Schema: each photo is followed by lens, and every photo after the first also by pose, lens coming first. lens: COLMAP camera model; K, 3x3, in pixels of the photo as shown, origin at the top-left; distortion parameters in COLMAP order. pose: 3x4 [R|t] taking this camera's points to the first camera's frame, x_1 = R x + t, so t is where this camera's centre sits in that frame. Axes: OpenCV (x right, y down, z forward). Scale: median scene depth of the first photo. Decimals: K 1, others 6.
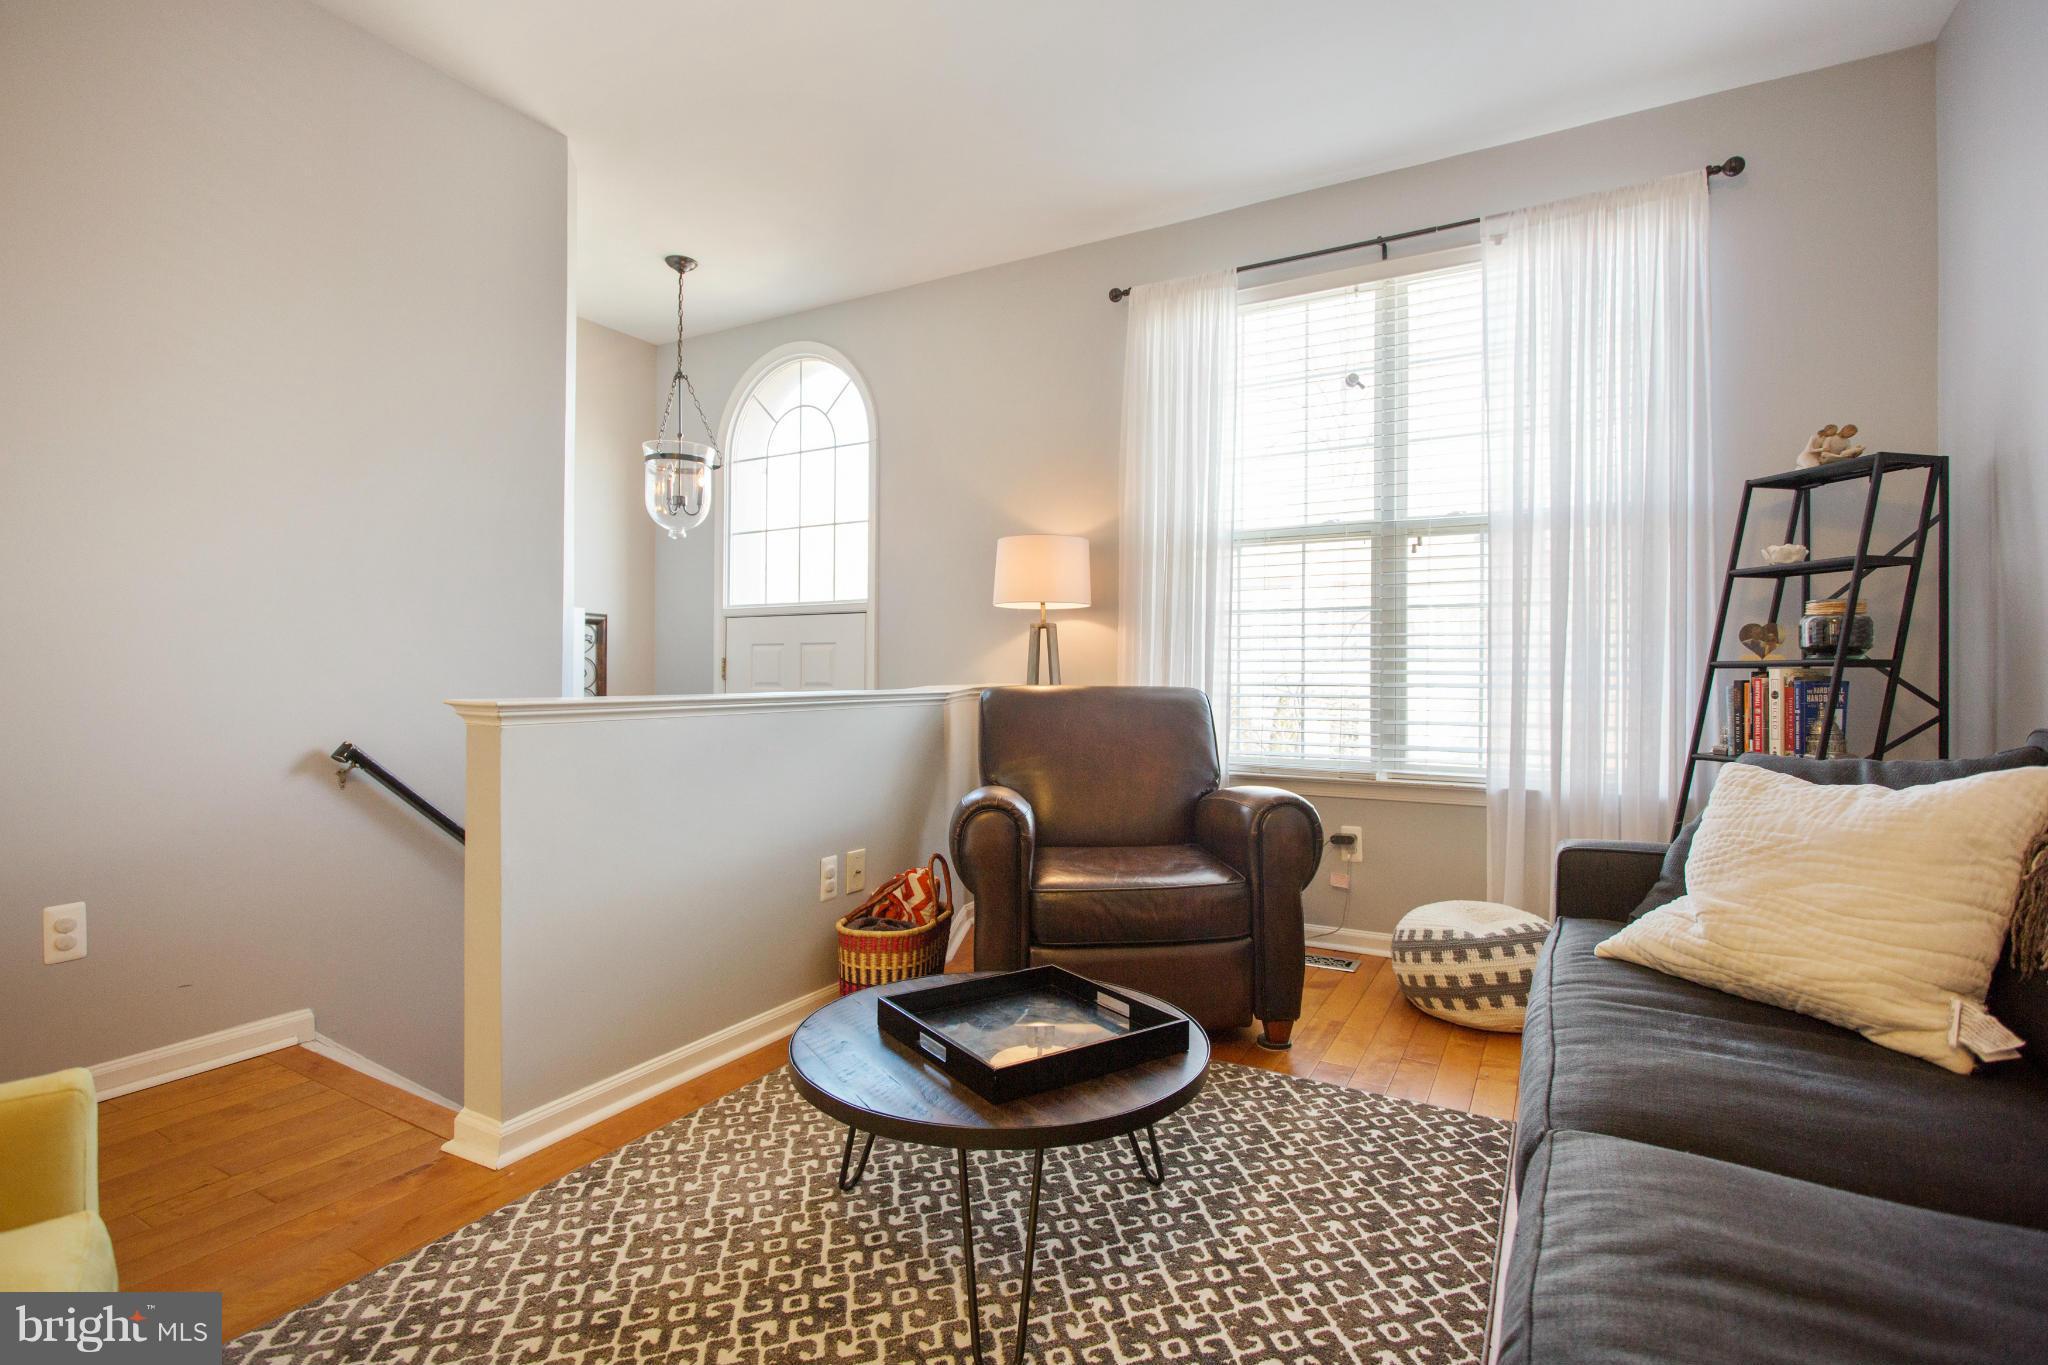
lens RADIAL K [[988.4, 0, 990.5], [0, 988.4, 676.0], [0, 0, 1]] dist [0.001960, 0.000089]
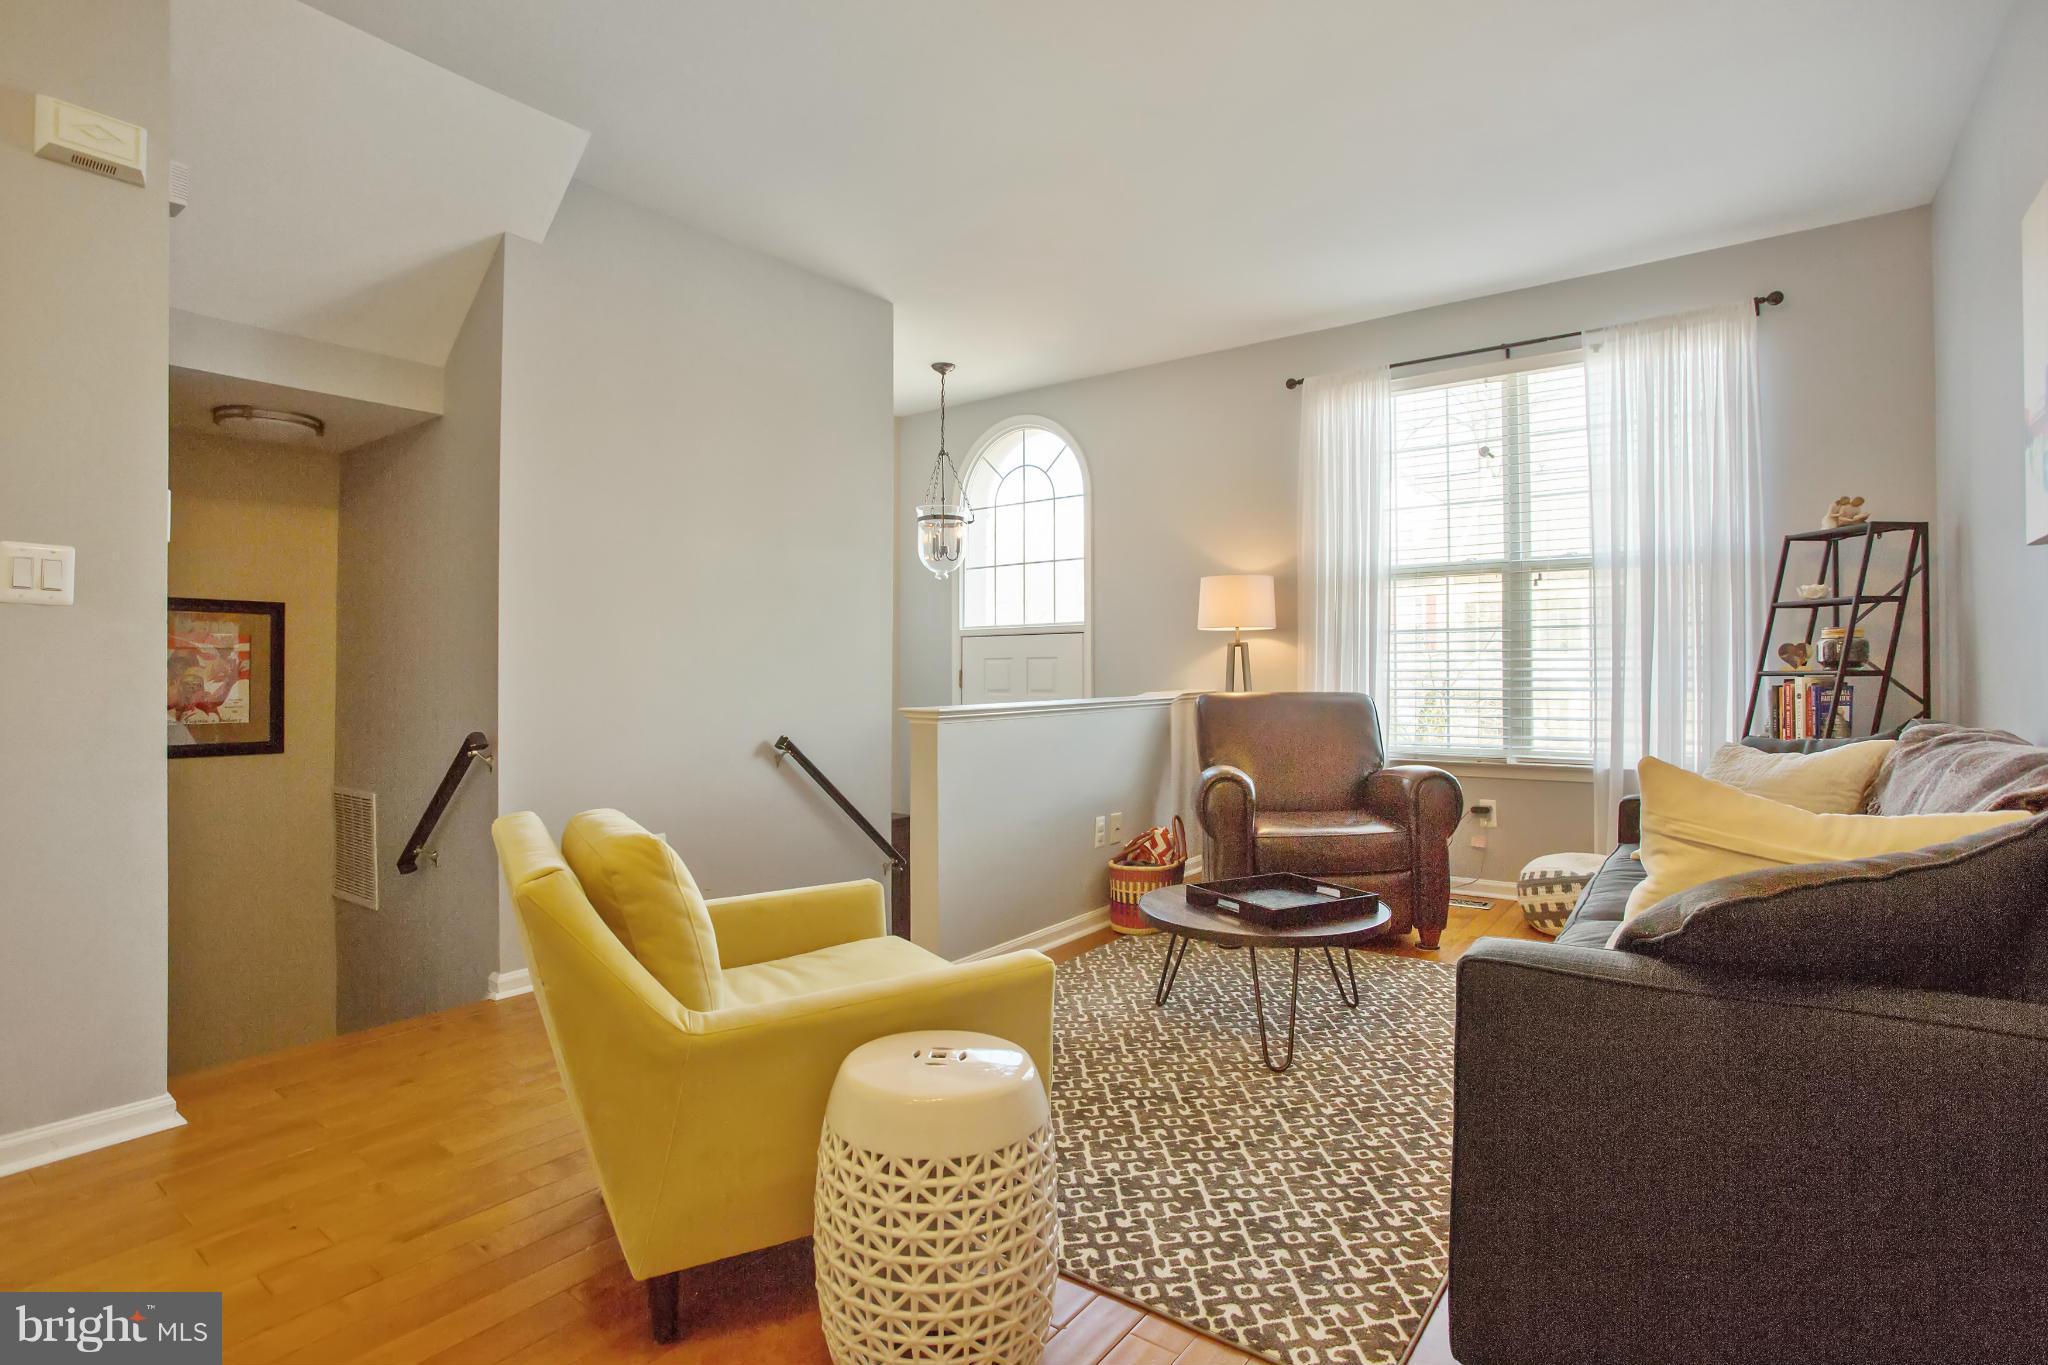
lens RADIAL K [[1025.9, 0, 998.1], [0, 1025.9, 674.1], [0, 0, 1]] dist [-0.045396, 0.024414]
pose [[0.993513, -0.010971, -0.113185, -0.117555], [0.010938, 0.999940, -0.000909, -0.016900], [0.113188, -0.000335, 0.993574, -0.389144]]
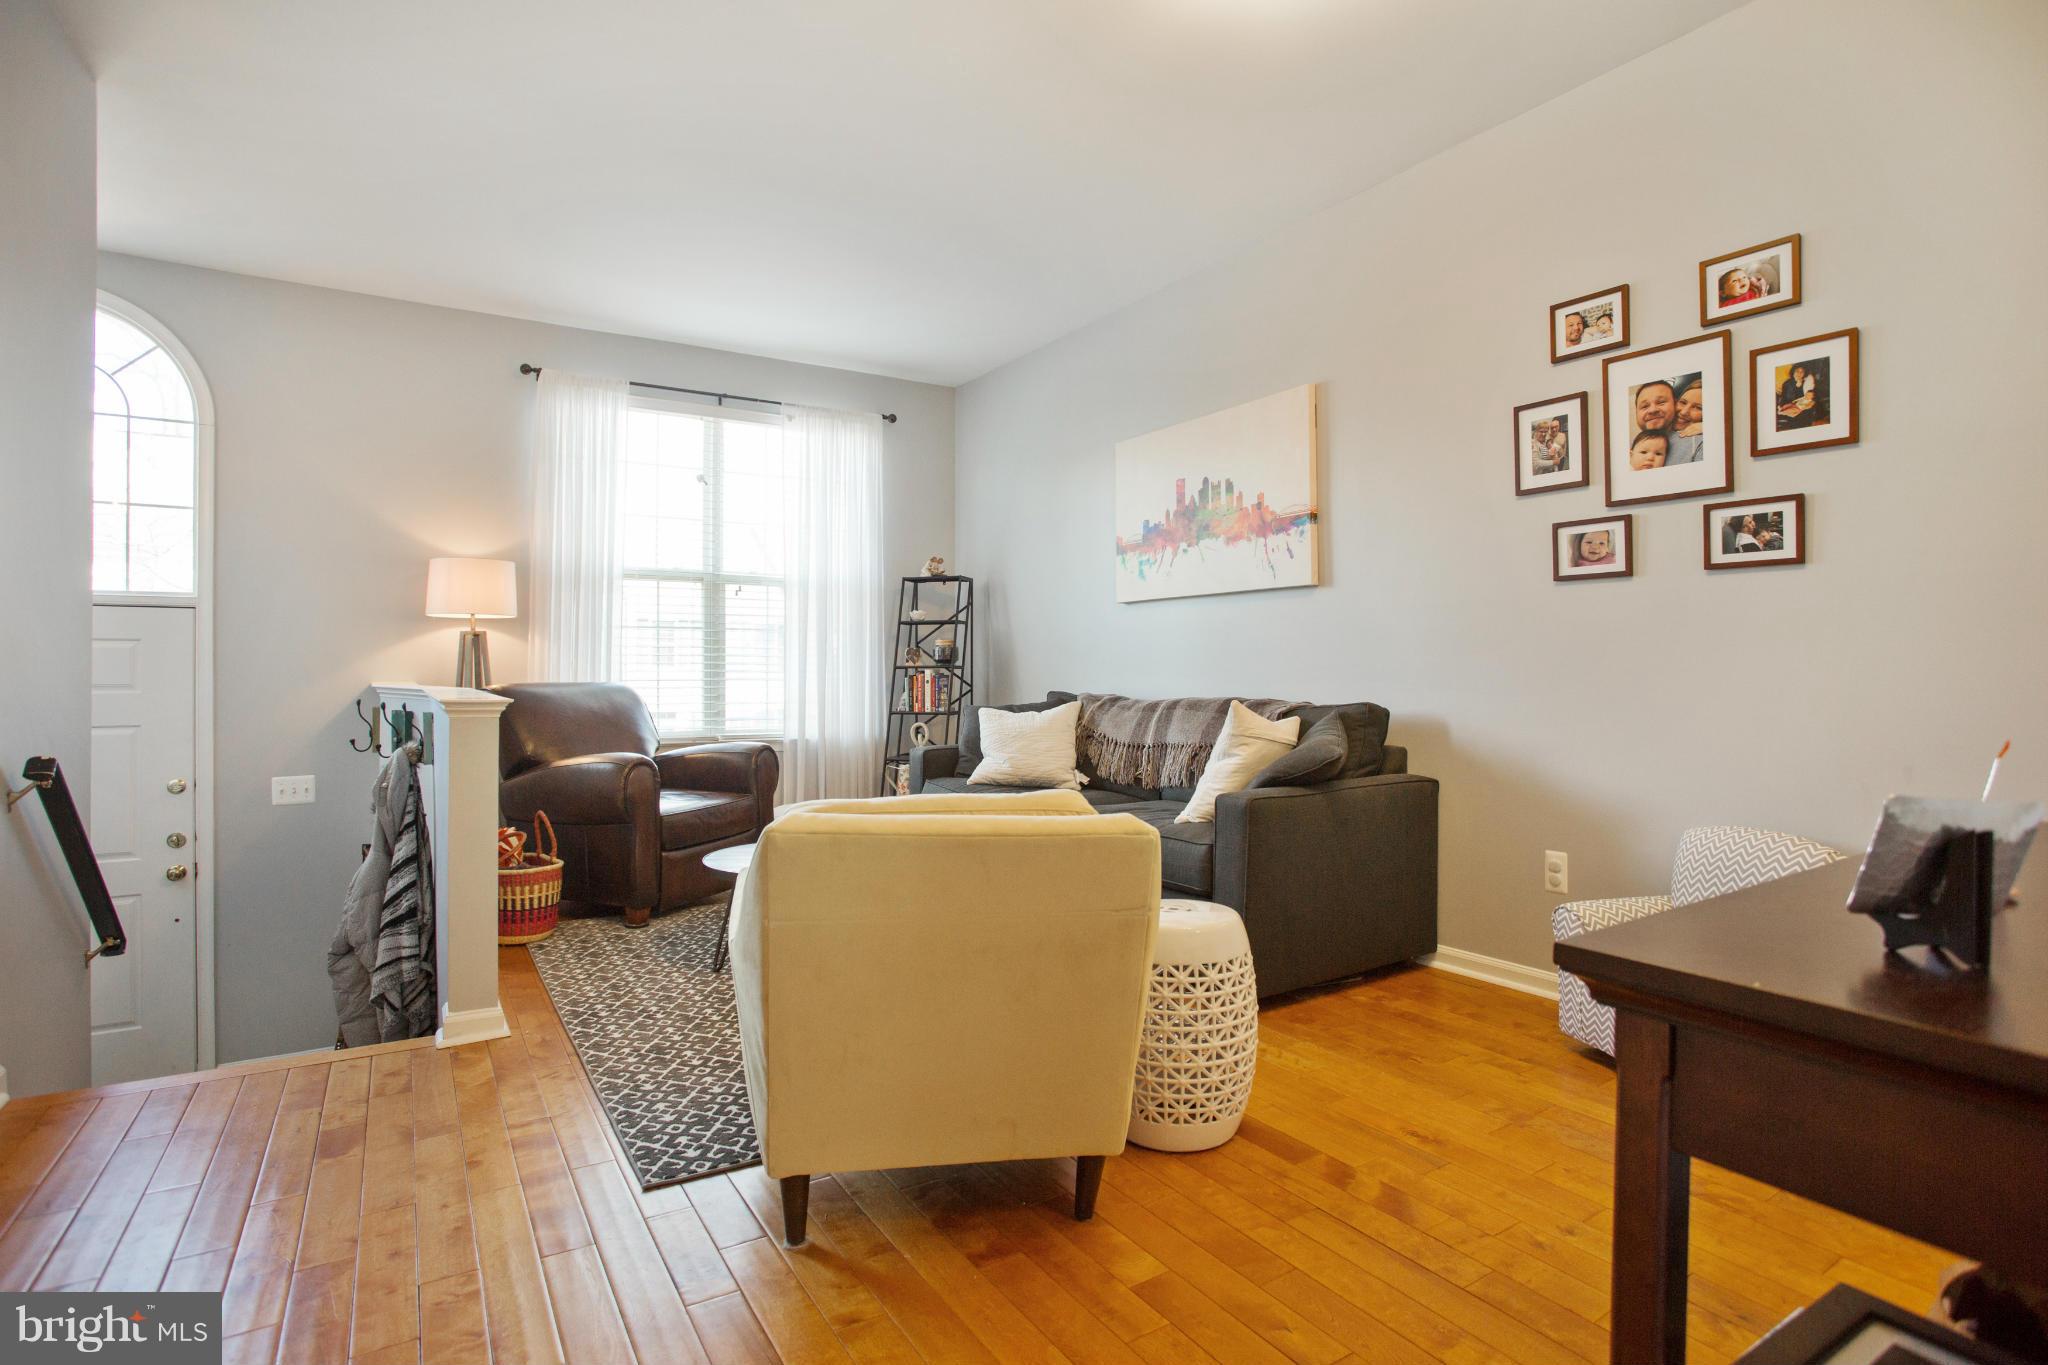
lens RADIAL K [[1036.9, 0, 1021.0], [0, 1036.9, 663.3], [0, 0, 1]] dist [-0.002079, -0.000251]
pose [[0.473405, 0.000677, 0.880845, -0.823701], [0.001020, 0.999999, -0.001317, -0.013620], [-0.880844, 0.001522, 0.473404, -0.187928]]
